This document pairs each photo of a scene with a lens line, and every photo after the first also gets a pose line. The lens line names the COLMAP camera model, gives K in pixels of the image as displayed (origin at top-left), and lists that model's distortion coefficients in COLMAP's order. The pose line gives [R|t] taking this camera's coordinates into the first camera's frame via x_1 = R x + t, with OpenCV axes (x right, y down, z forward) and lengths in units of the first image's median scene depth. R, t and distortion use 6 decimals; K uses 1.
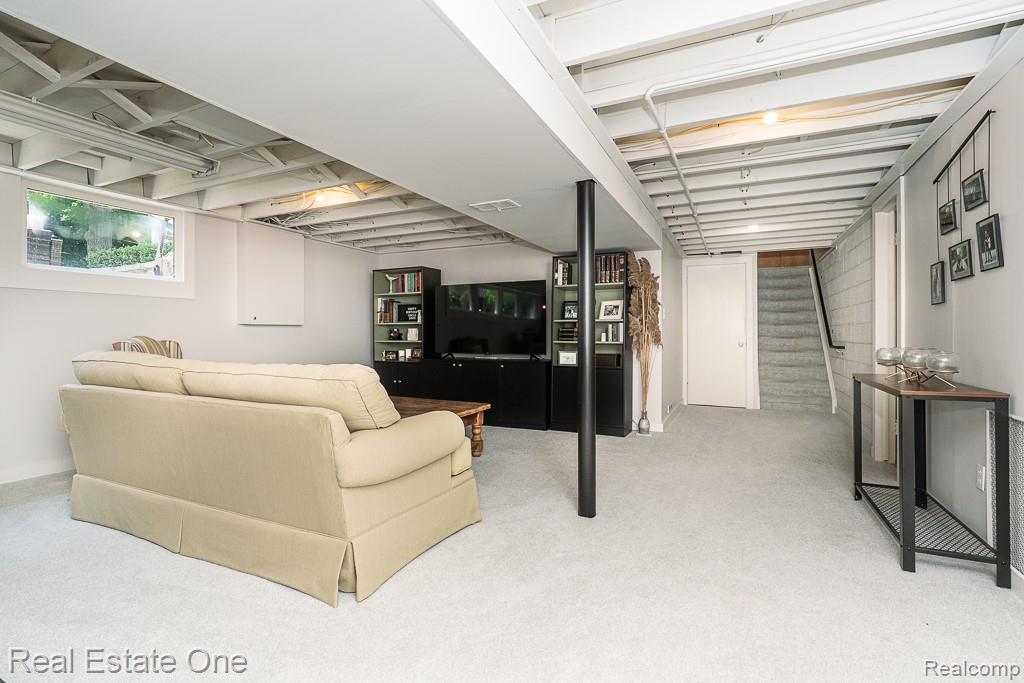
lens RADIAL K [[471.5, 0, 515.9], [0, 471.5, 320.2], [0, 0, 1]] dist [0.001179, 0.000113]
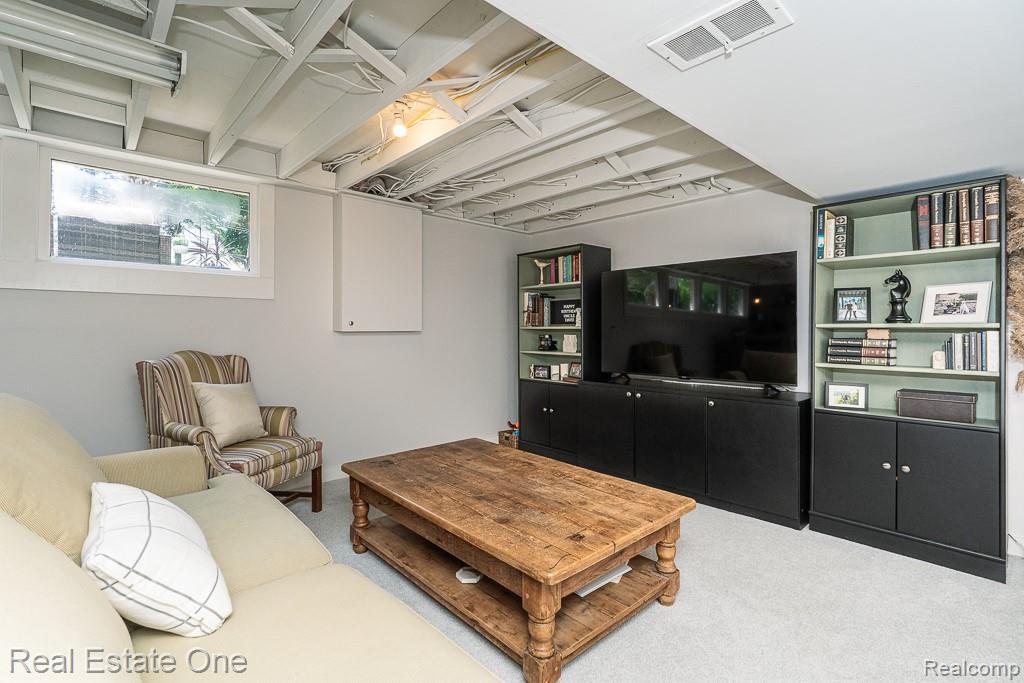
lens RADIAL K [[471.5, 0, 515.9], [0, 471.5, 320.2], [0, 0, 1]] dist [0.001179, 0.000113]
pose [[0.924487, -0.003676, -0.381196, -0.026985], [0.007154, 0.999945, 0.007707, -0.010063], [0.381147, -0.009852, 0.924462, 0.328355]]
